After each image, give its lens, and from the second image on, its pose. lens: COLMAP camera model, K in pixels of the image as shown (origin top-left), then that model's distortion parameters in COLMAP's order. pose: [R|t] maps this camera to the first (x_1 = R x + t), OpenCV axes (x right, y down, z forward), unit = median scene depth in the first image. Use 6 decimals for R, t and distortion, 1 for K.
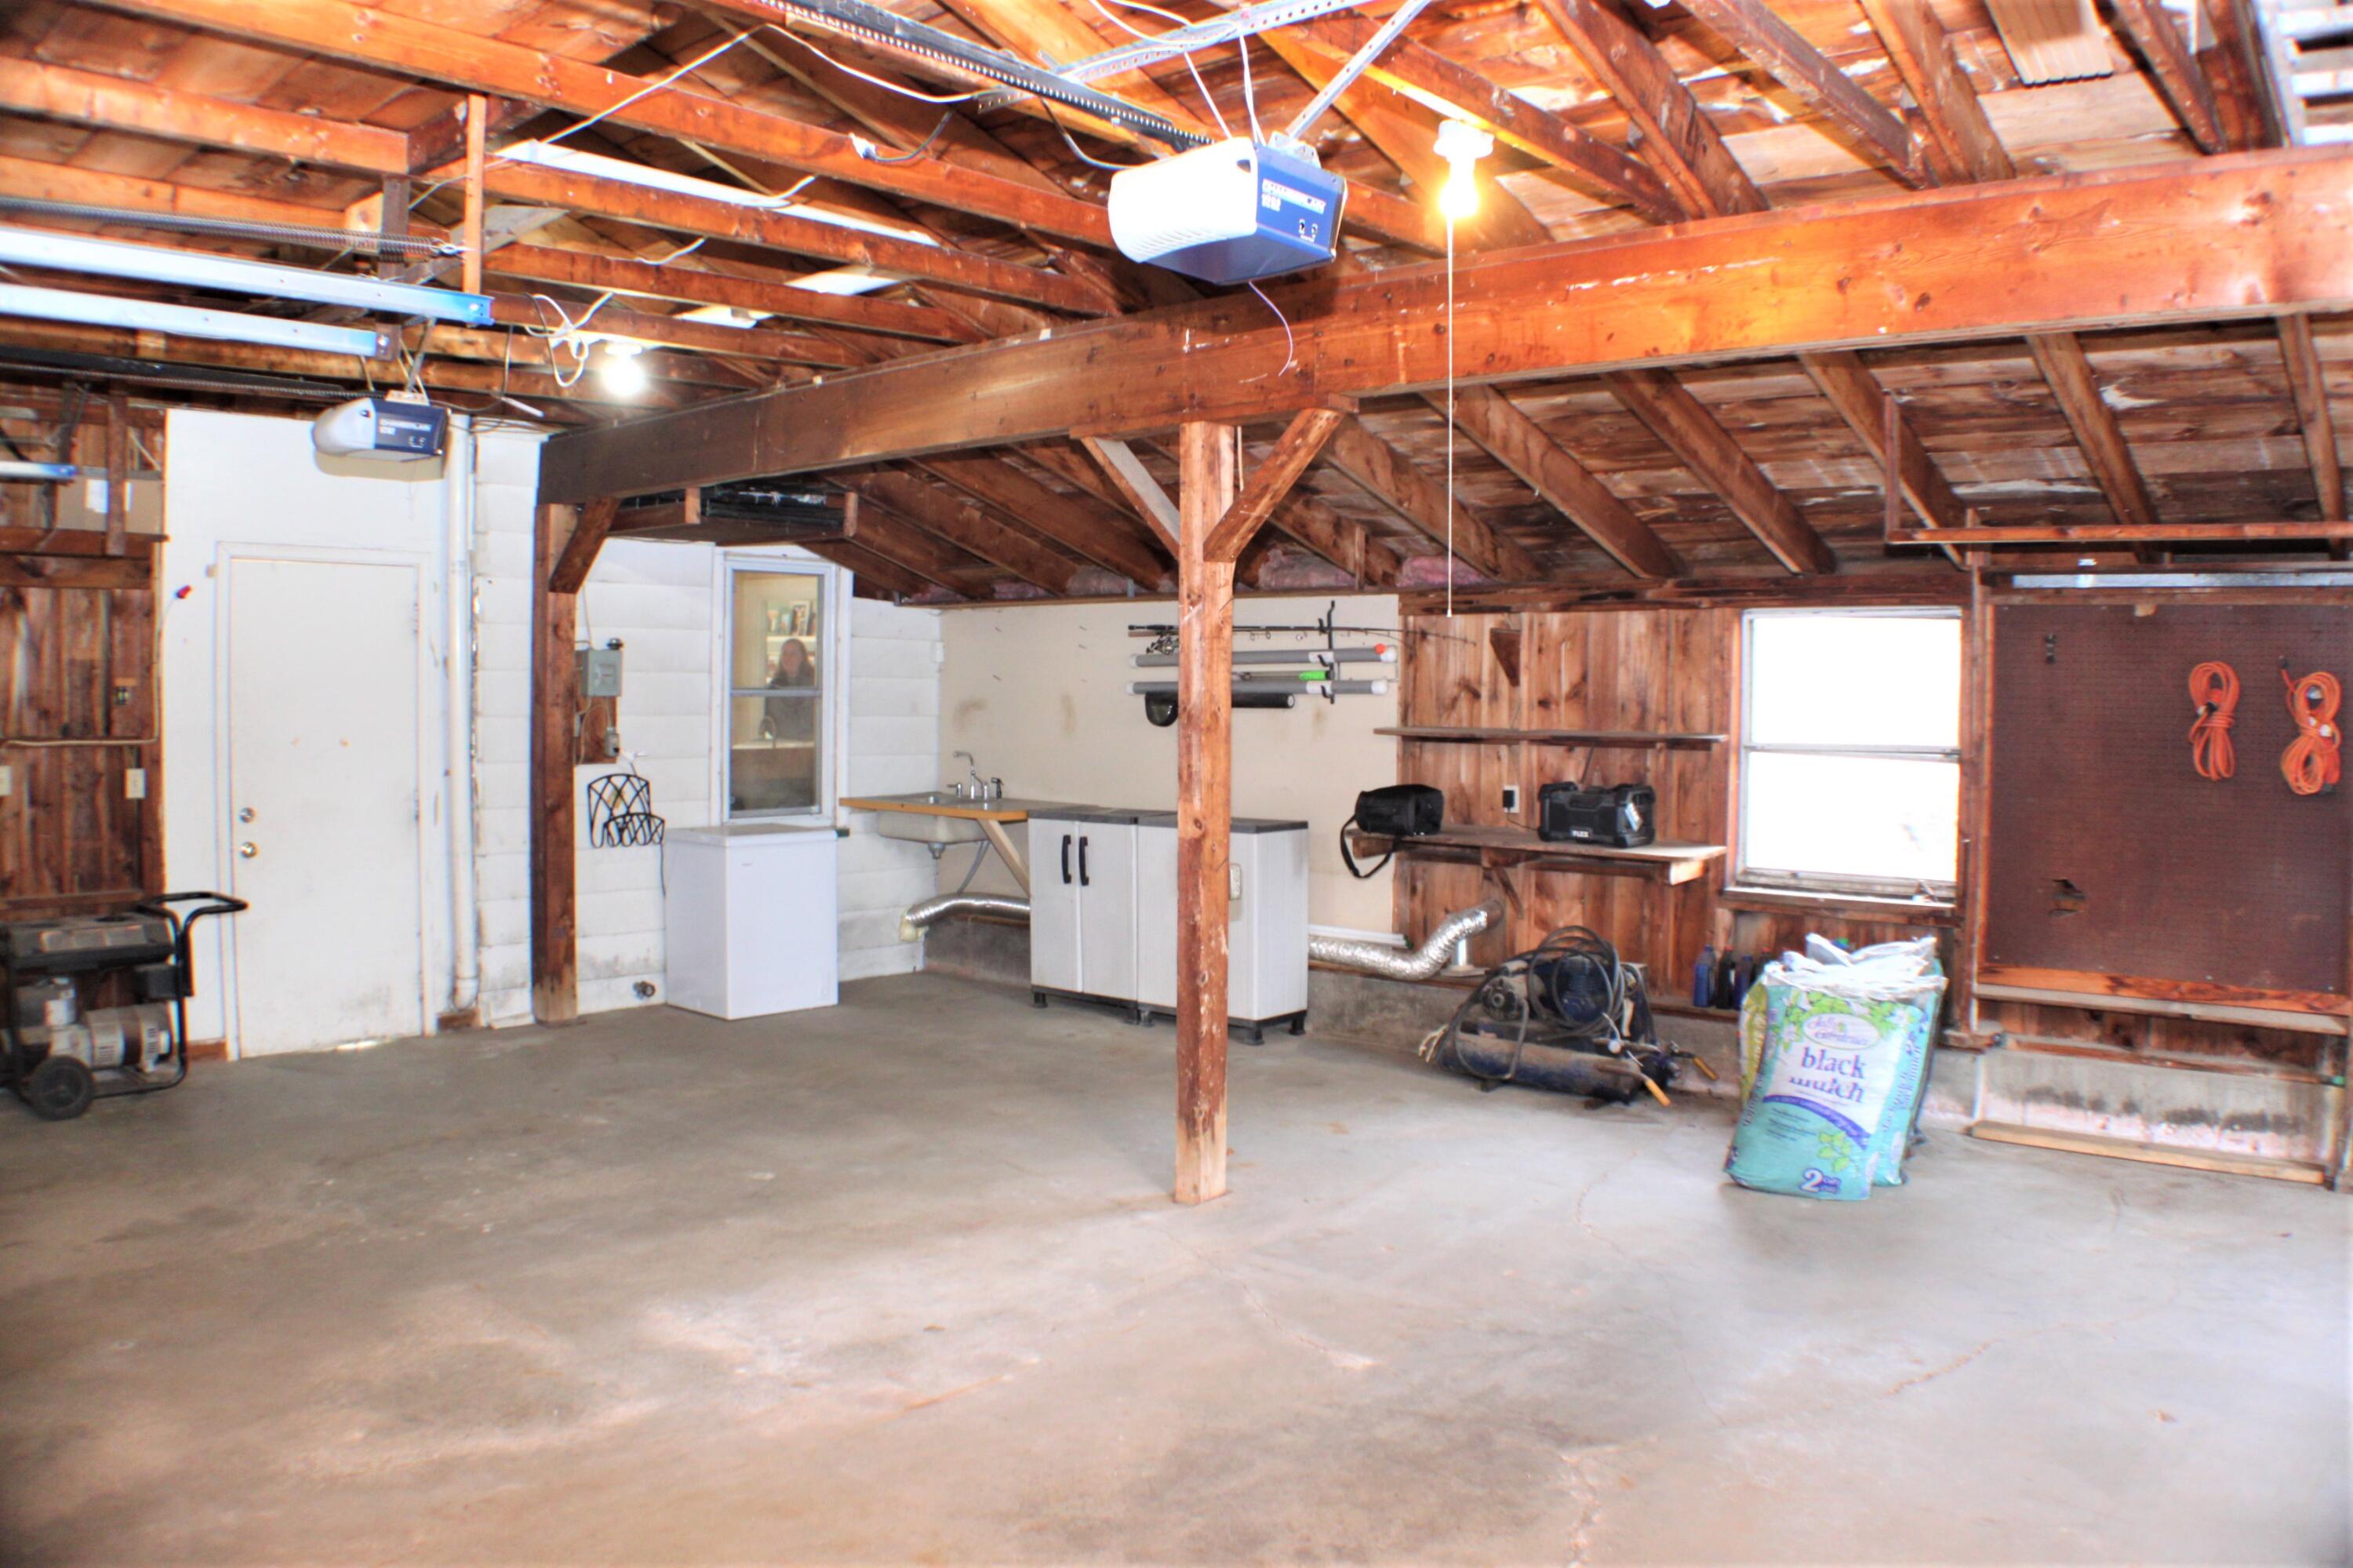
lens RADIAL K [[1754.2, 0, 1175.5], [0, 1754.2, 757.8], [0, 0, 1]] dist [-0.222242, 0.071086]
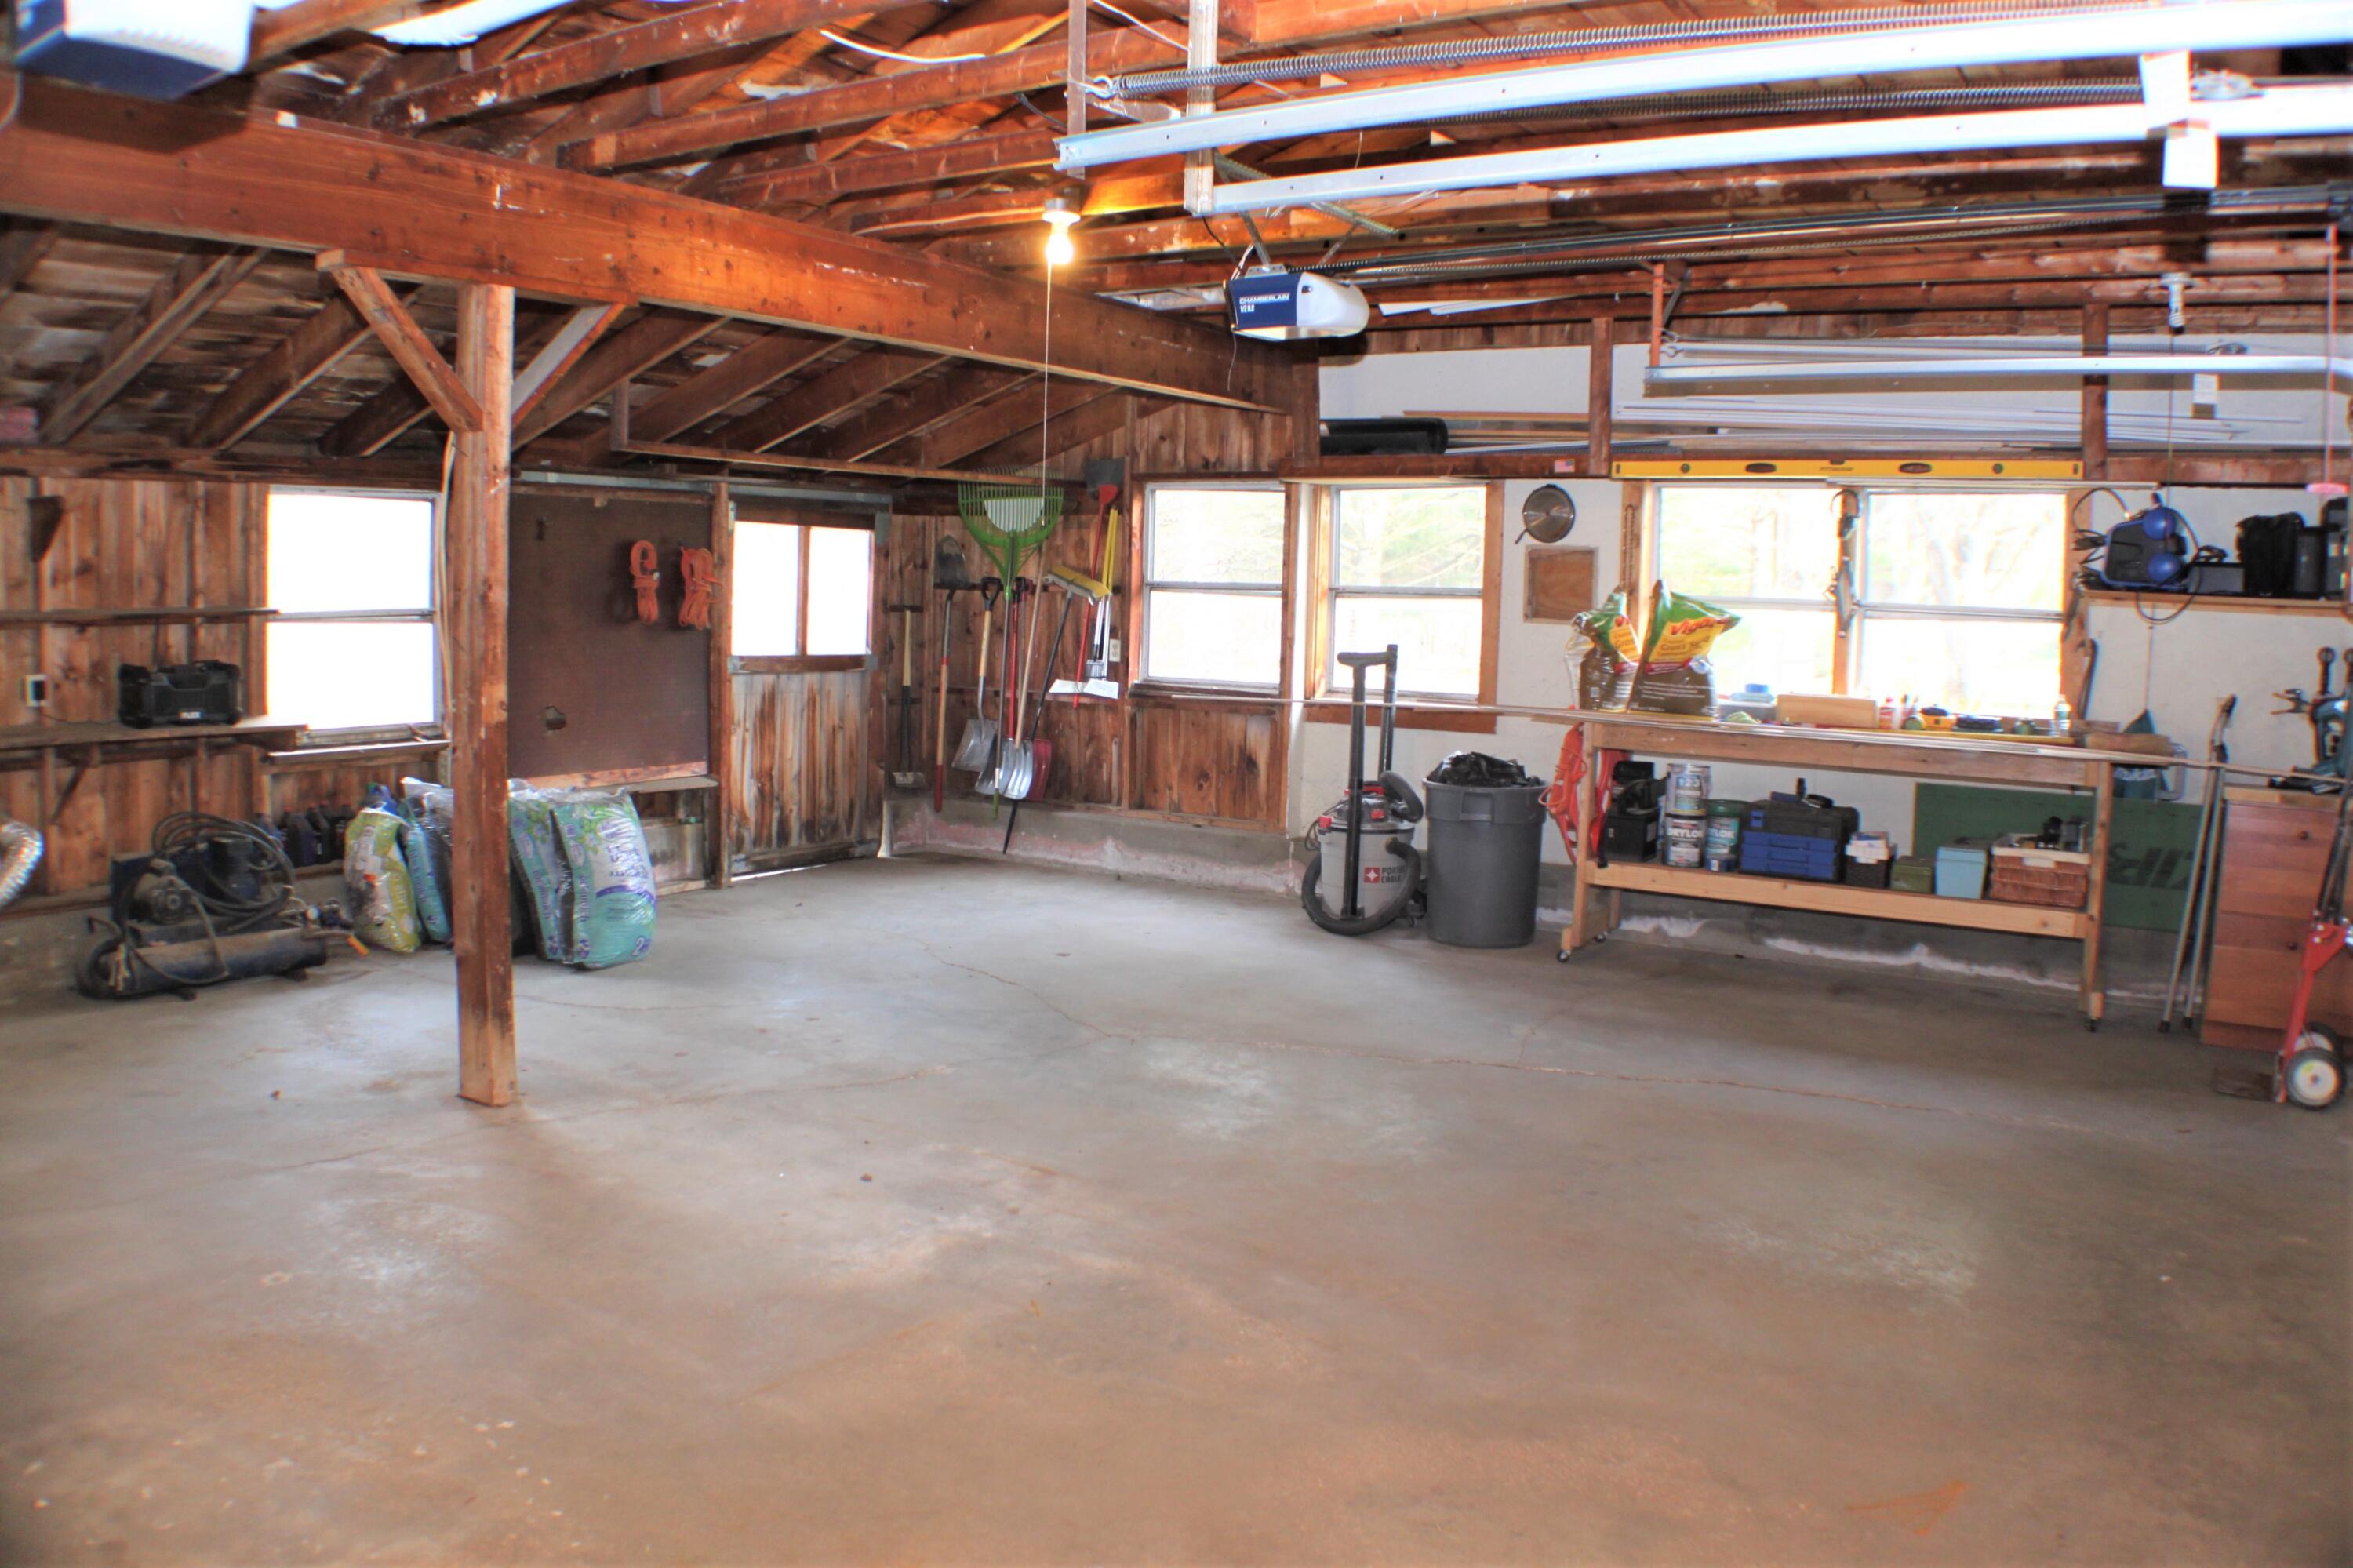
lens RADIAL K [[1806.6, 0, 1178.8], [0, 1806.6, 748.7], [0, 0, 1]] dist [-0.231269, 0.092098]
pose [[-0.144421, -0.102352, 0.984209, -0.989044], [0.018023, 0.994199, 0.106036, -0.034077], [-0.989352, 0.033052, -0.141738, 0.772736]]
